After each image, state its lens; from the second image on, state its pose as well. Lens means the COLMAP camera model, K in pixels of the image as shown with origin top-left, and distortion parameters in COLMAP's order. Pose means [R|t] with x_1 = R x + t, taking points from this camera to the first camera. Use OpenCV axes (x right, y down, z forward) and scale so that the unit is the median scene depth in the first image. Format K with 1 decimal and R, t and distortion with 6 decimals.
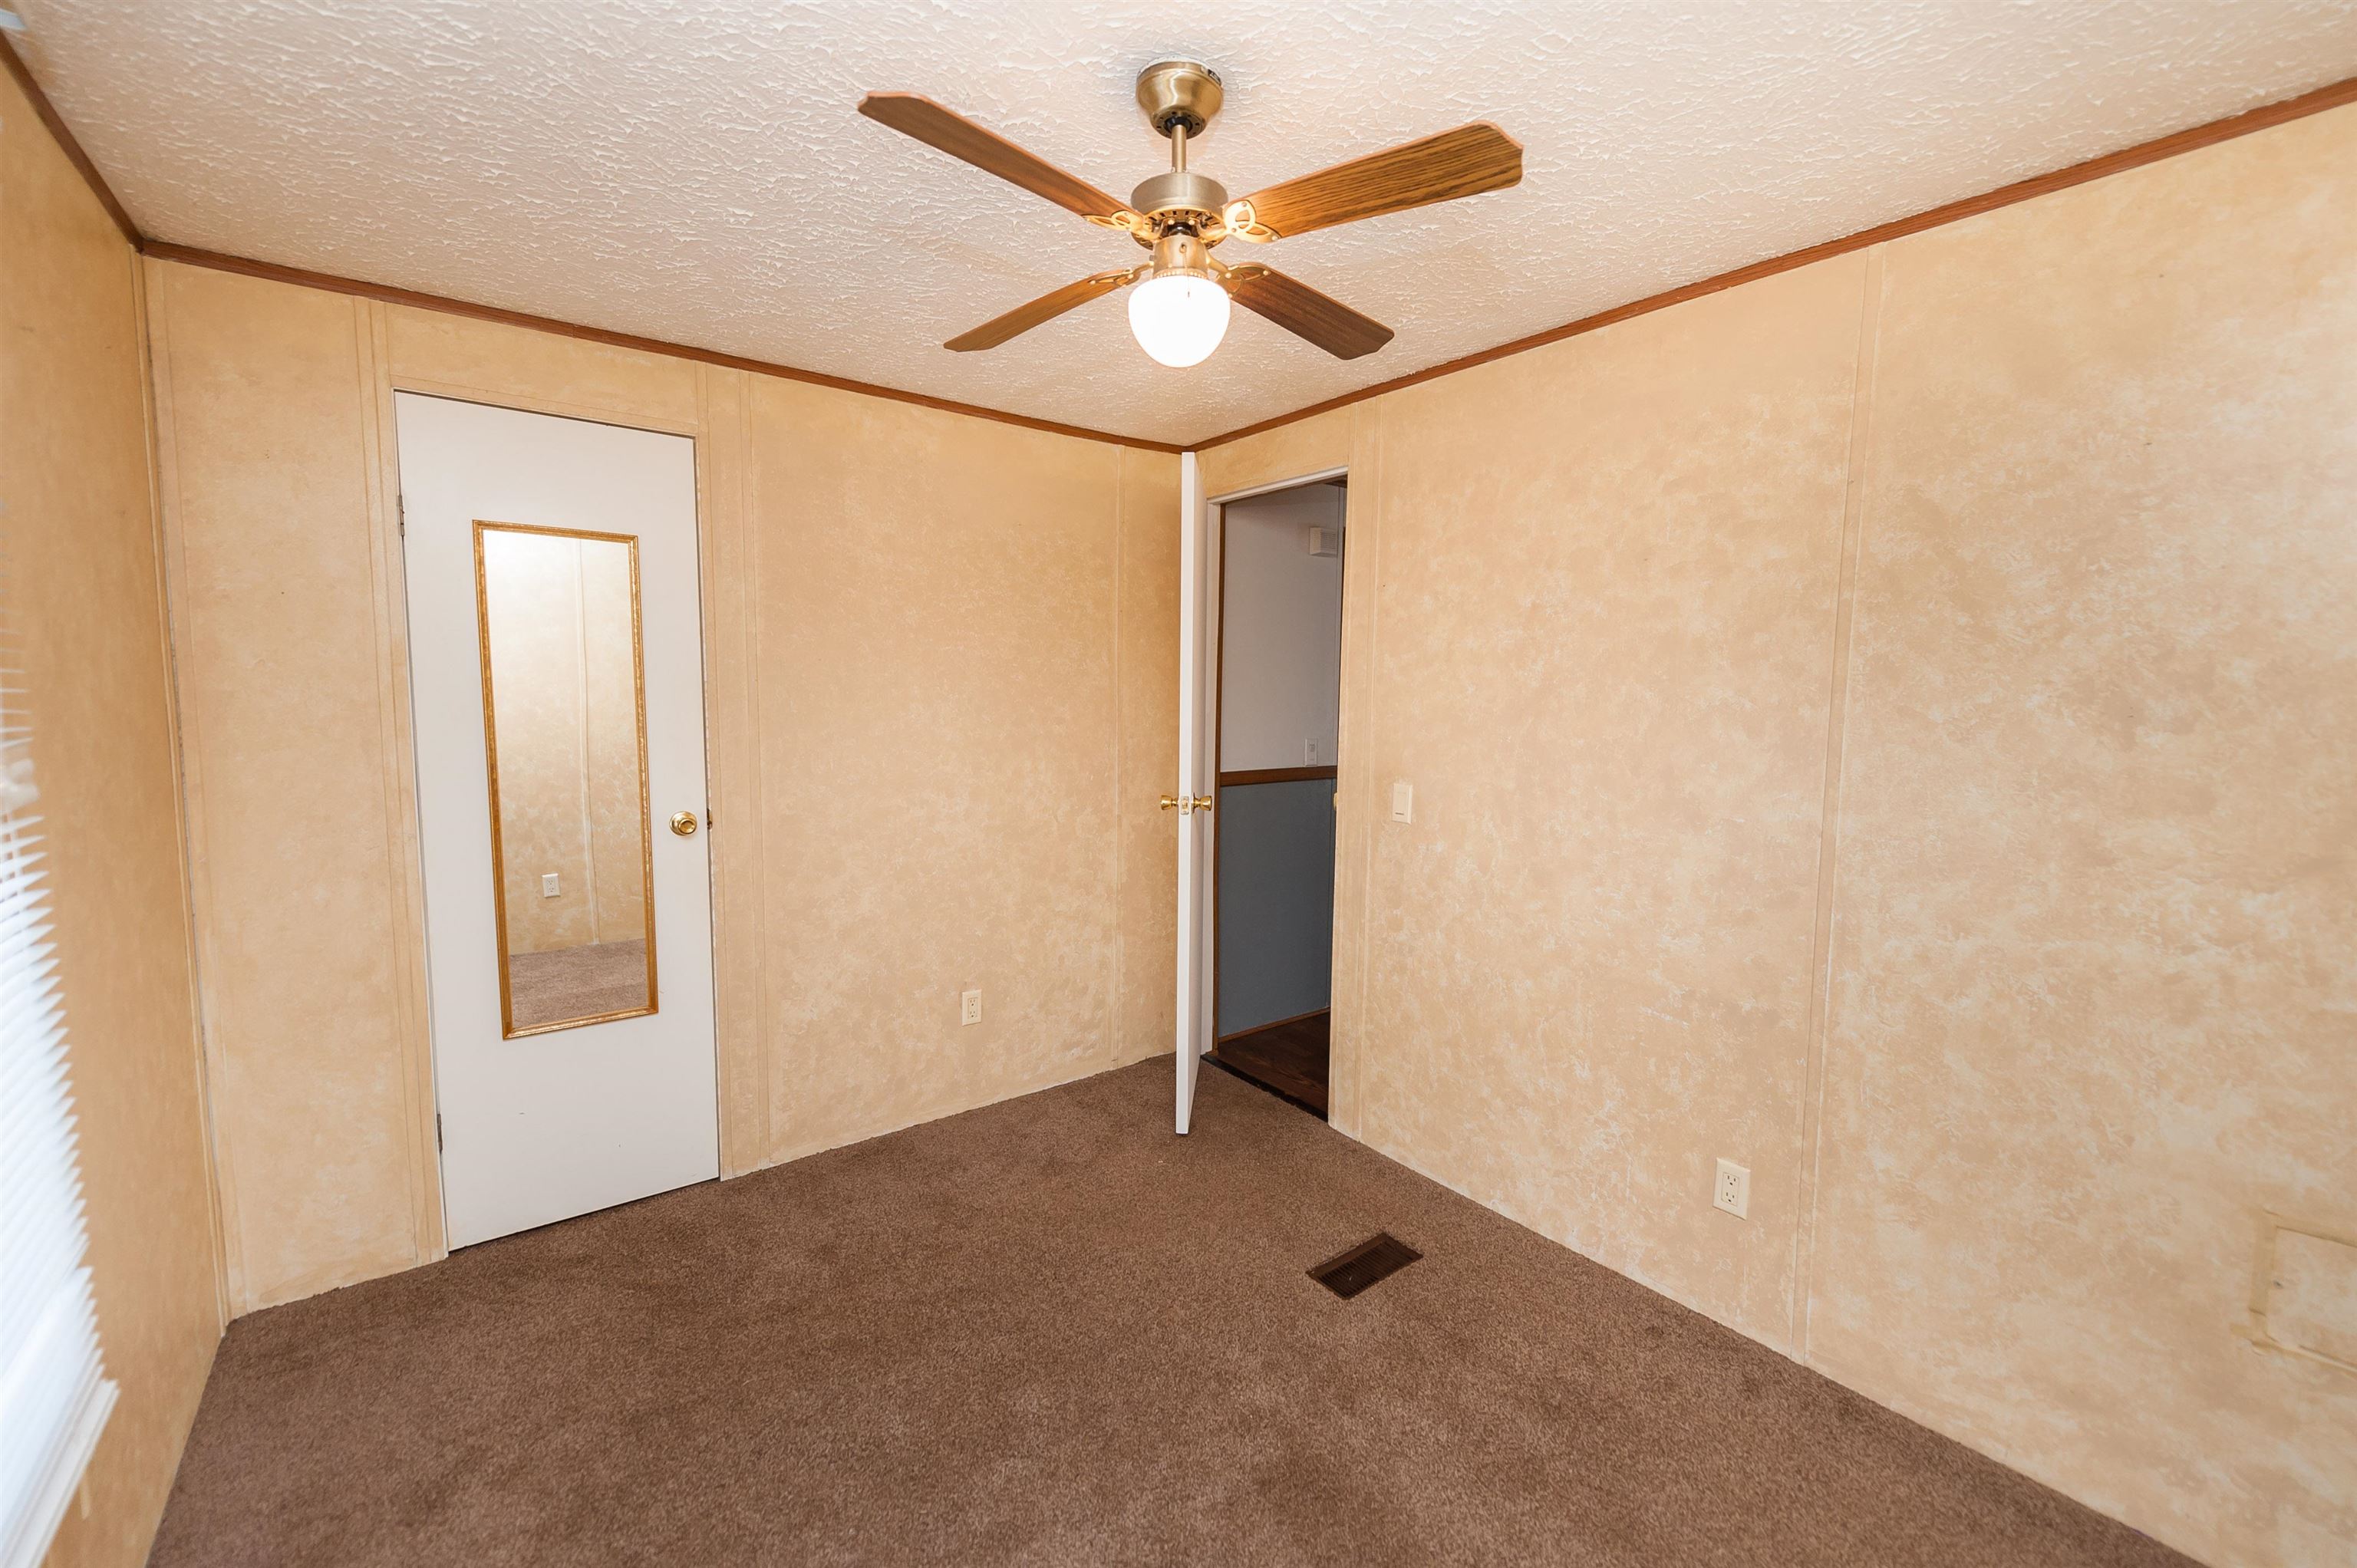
lens RADIAL K [[960.8, 0, 1186.4], [0, 960.8, 786.2], [0, 0, 1]] dist [0.017040, -0.008086]
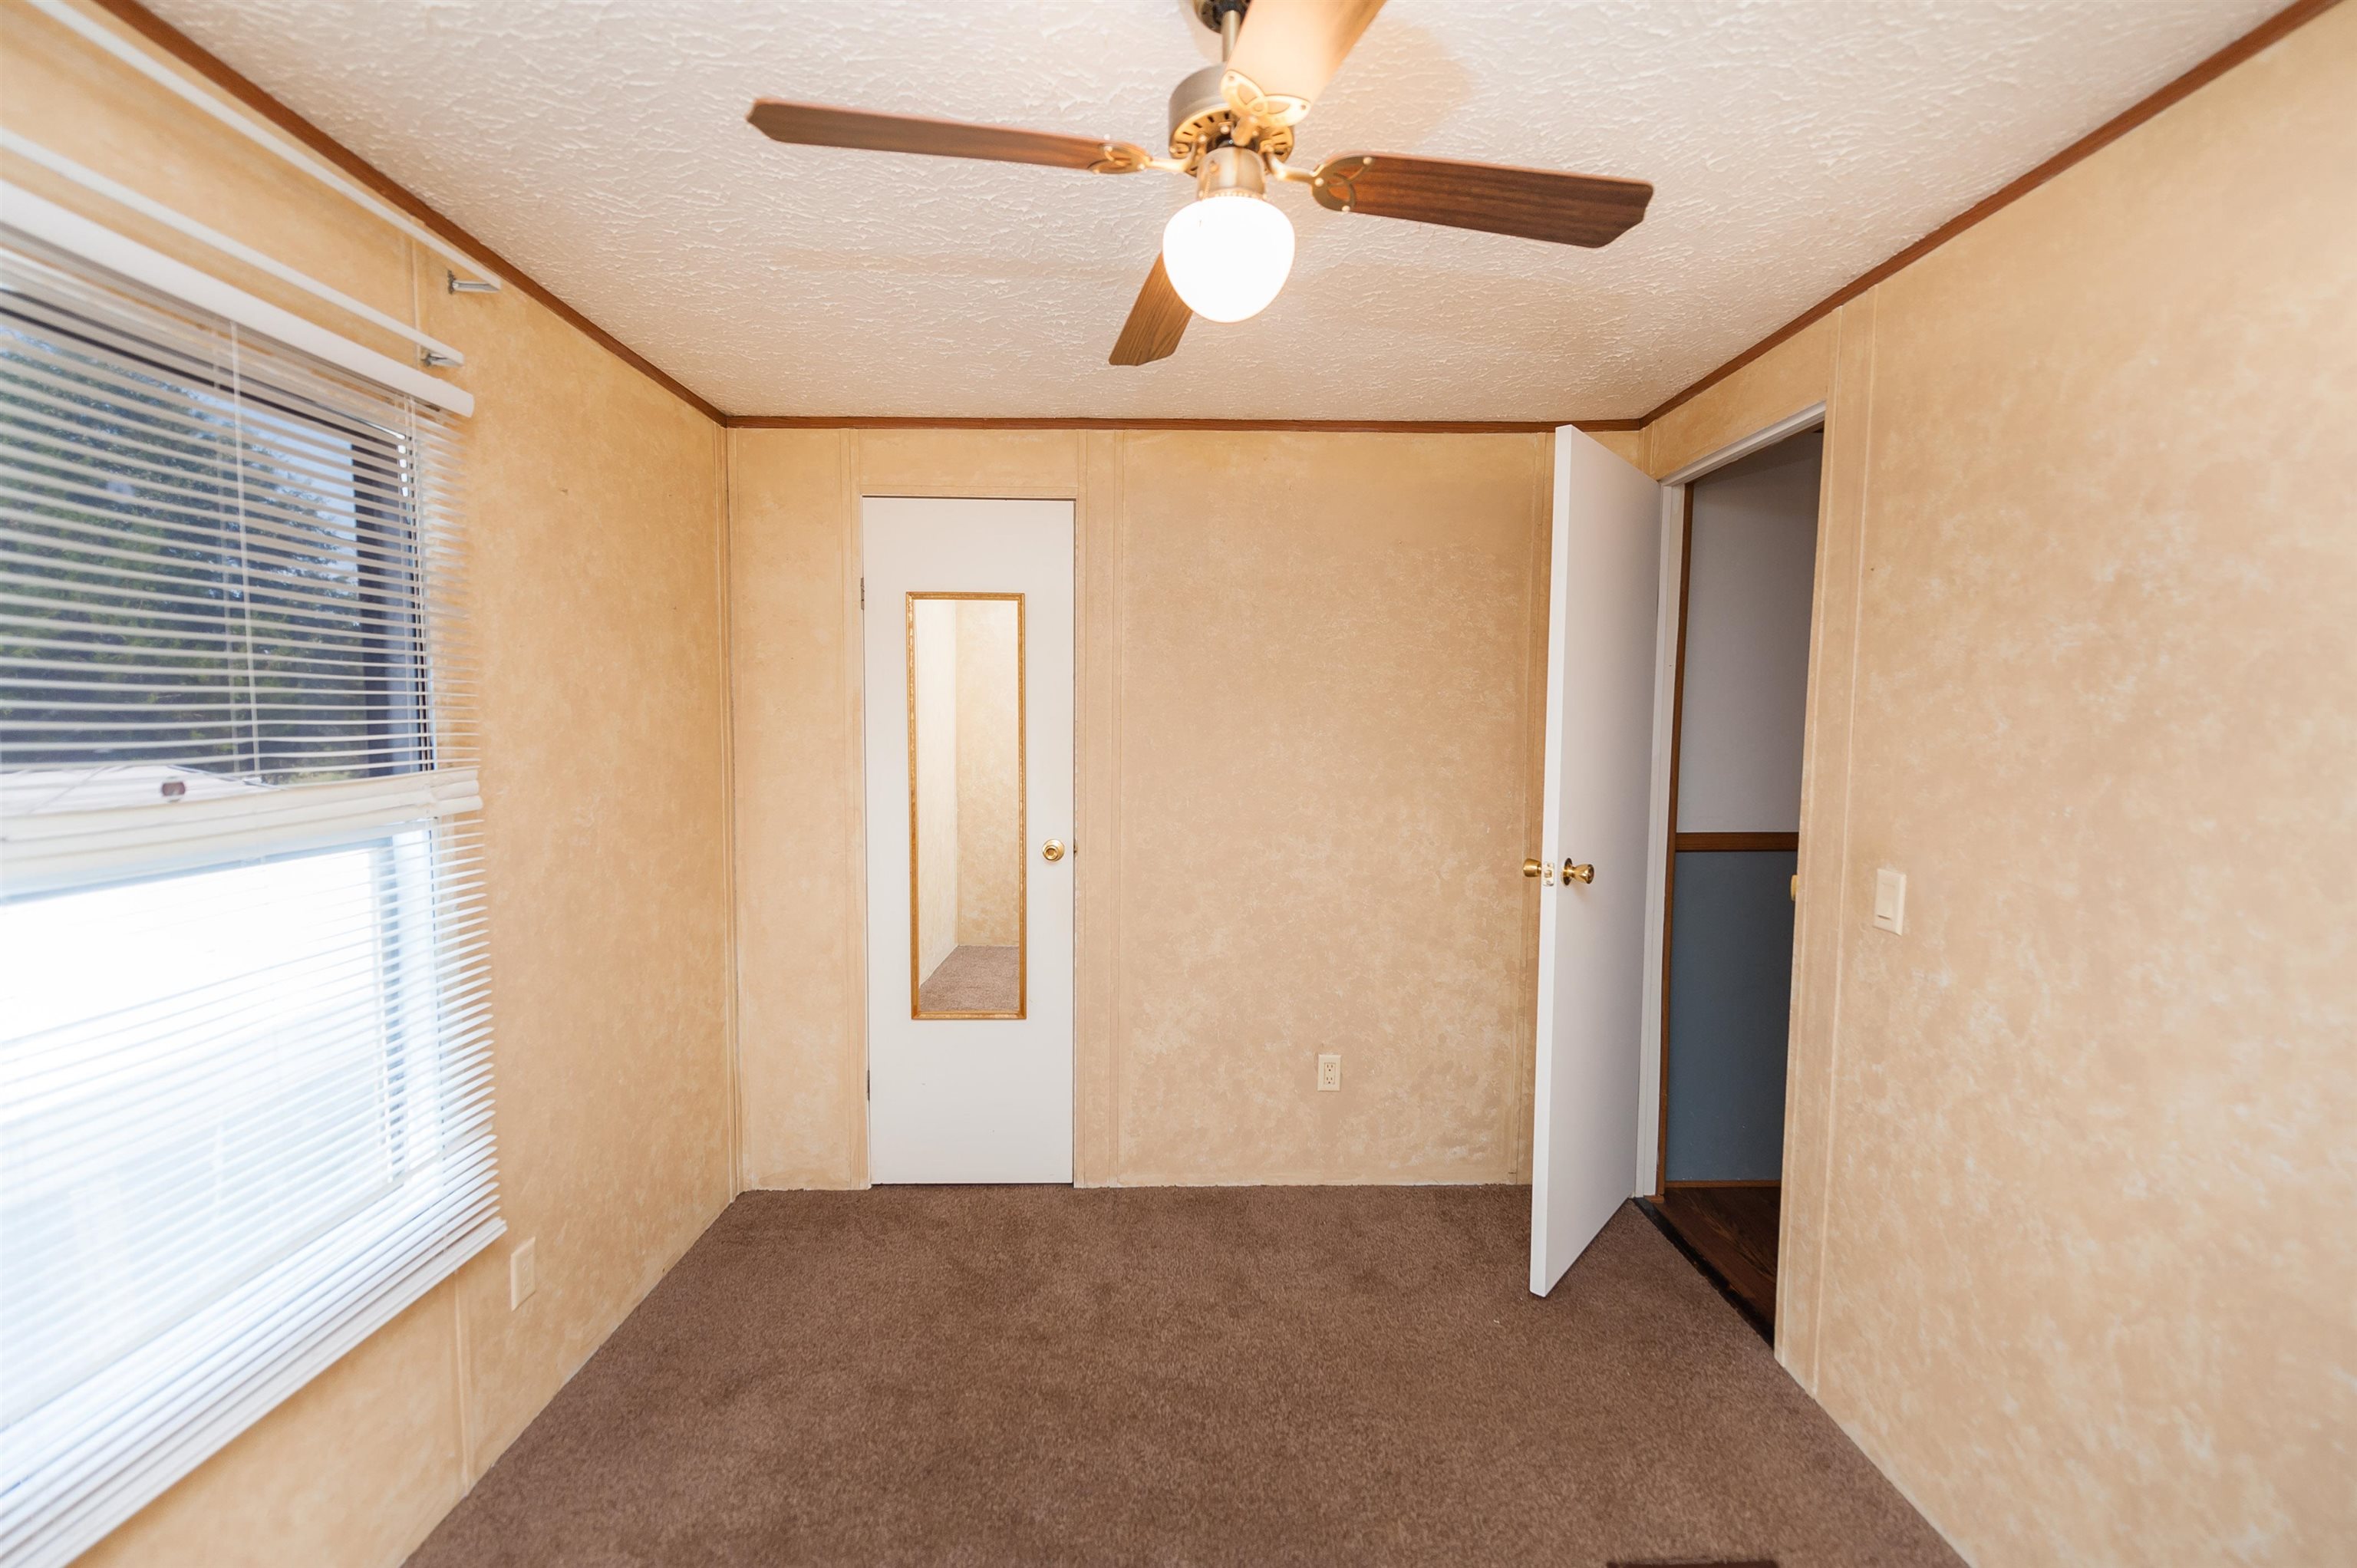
lens RADIAL K [[960.8, 0, 1186.4], [0, 960.8, 786.2], [0, 0, 1]] dist [0.017040, -0.008086]
pose [[0.802092, 0.034634, -0.596195, 0.232523], [-0.054787, 0.998374, -0.015710, -0.023536], [0.594682, 0.045265, 0.802686, 0.194884]]
